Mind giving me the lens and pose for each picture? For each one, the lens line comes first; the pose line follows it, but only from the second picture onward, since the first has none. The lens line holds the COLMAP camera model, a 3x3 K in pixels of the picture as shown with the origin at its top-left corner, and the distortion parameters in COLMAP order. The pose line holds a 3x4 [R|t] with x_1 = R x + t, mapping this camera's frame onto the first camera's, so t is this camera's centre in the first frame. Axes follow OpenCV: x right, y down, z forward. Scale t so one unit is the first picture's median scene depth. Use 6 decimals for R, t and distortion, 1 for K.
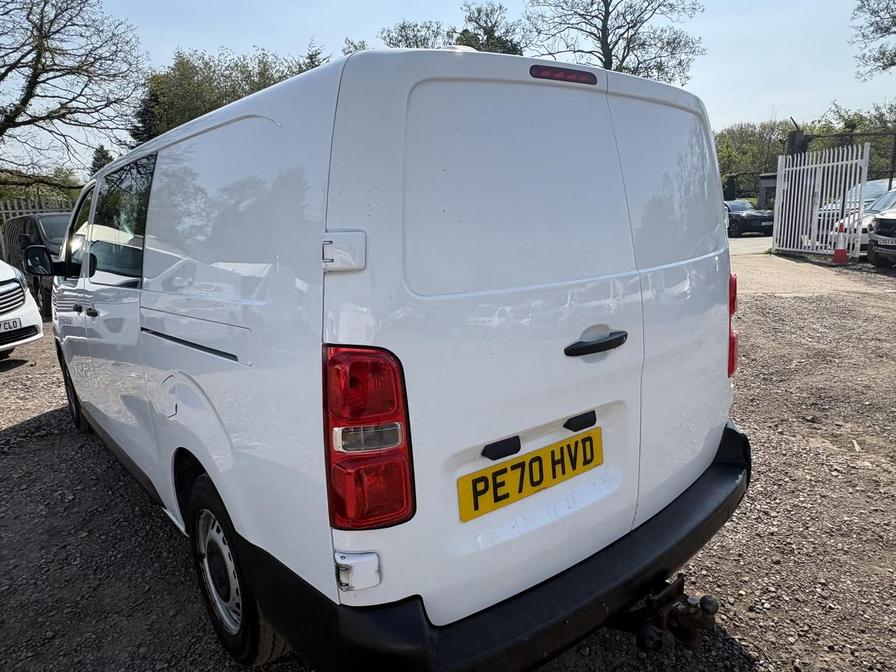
lens RADIAL K [[591.3, 0, 448.0], [0, 591.3, 332.3], [0, 0, 1]] dist [0.002037, 0.000576]
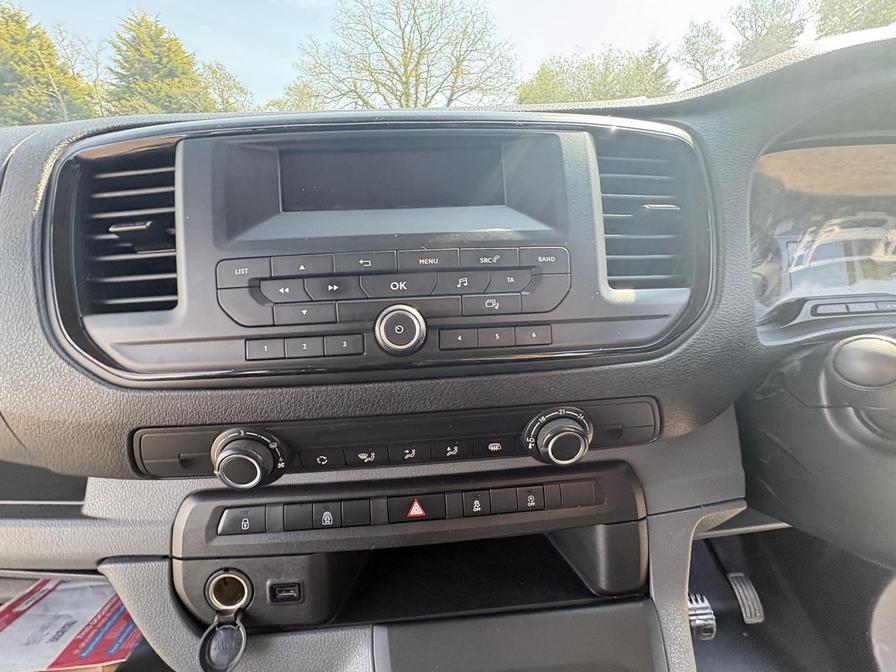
lens RADIAL K [[357.1, 0, 447.4], [0, 357.1, 336.9], [0, 0, 1]] dist [0.001421, 0.000060]
pose [[0.814877, 0.224702, -0.534308, -0.126983], [-0.125109, 0.968257, 0.216393, -0.044885], [0.565971, -0.109486, 0.817123, 0.319401]]
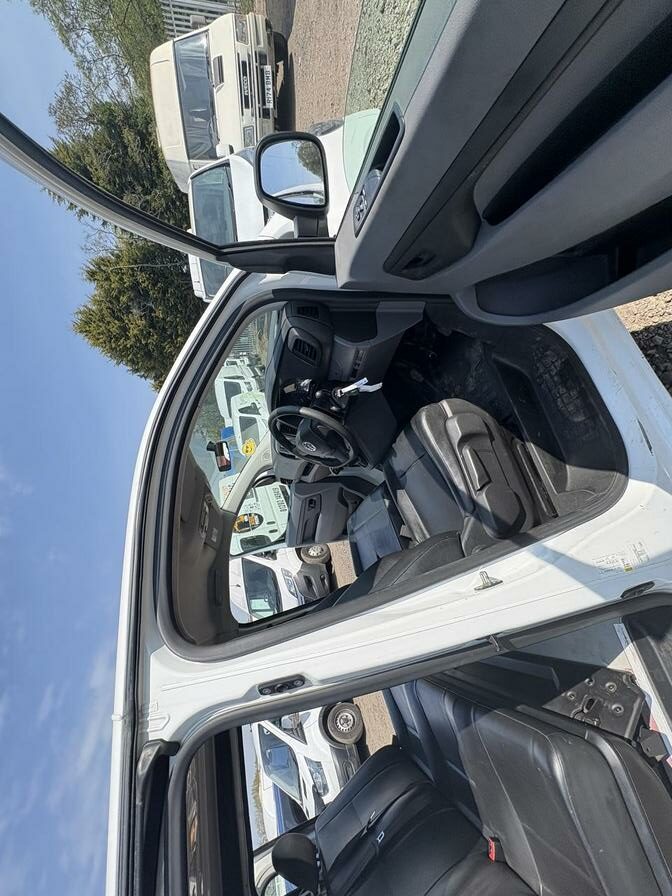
lens RADIAL K [[355.3, 0, 336.0], [0, 355.3, 448.0], [0, 0, 1]] dist [0.002107, -0.000343]
pose [[0.312929, 0.261384, -0.913101, -0.009821], [0.939124, 0.058428, 0.338573, -0.074137], [0.141848, -0.963465, -0.227189, 0.361989]]
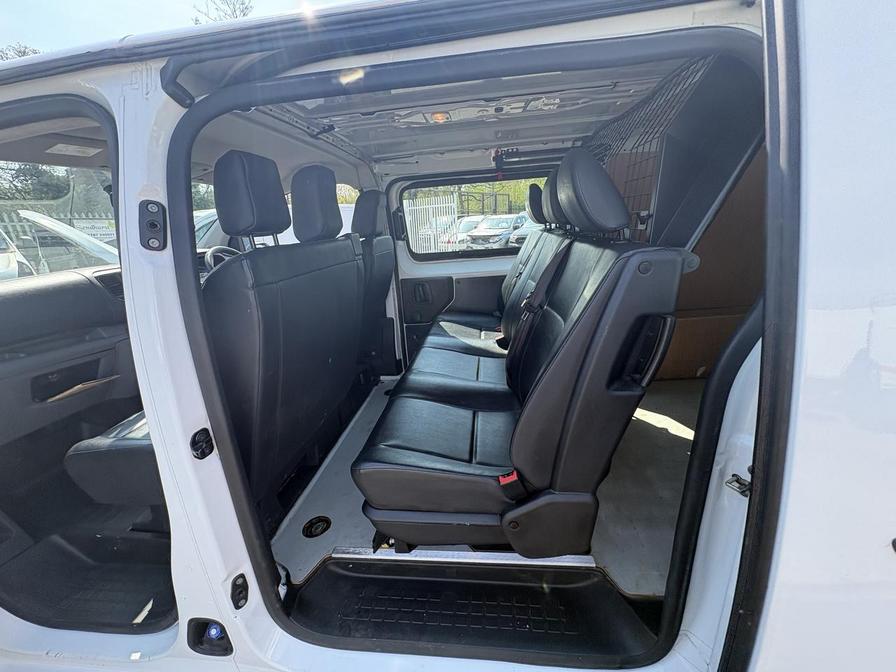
lens RADIAL K [[355.3, 0, 448.0], [0, 355.3, 336.0], [0, 0, 1]] dist [0.002107, -0.000343]
pose [[0.716868, -0.203016, 0.666997, -0.148936], [0.156708, 0.979106, 0.129589, -0.027499], [-0.679369, 0.011625, 0.733704, 0.175347]]
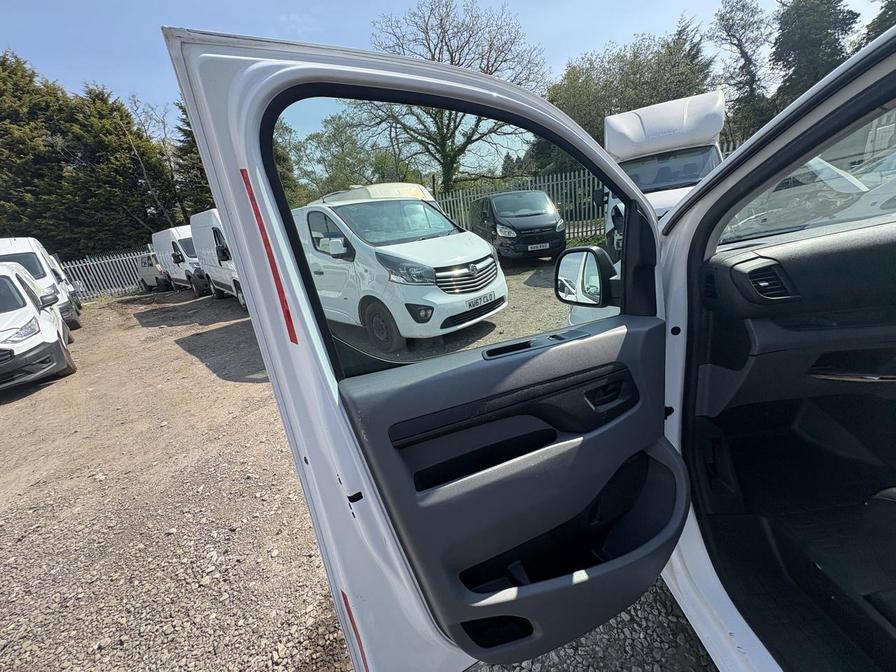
lens RADIAL K [[355.3, 0, 448.0], [0, 355.3, 336.0], [0, 0, 1]] dist [0.002107, -0.000343]
pose [[0.781001, 0.142913, -0.607959, -0.184591], [-0.018351, 0.978297, 0.206394, -0.038996], [0.624260, -0.150037, 0.766673, 0.208458]]
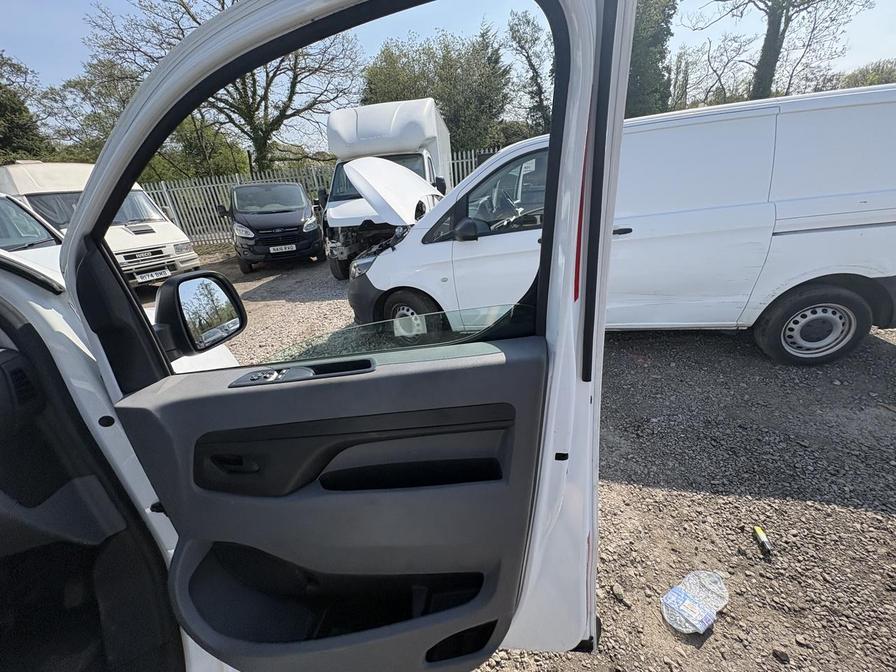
lens RADIAL K [[355.3, 0, 448.0], [0, 355.3, 336.0], [0, 0, 1]] dist [0.002107, -0.000343]
pose [[0.946739, 0.096698, -0.307138, -0.022372], [-0.020238, 0.969827, 0.242954, -0.074940], [0.321364, -0.223799, 0.920130, 0.346746]]
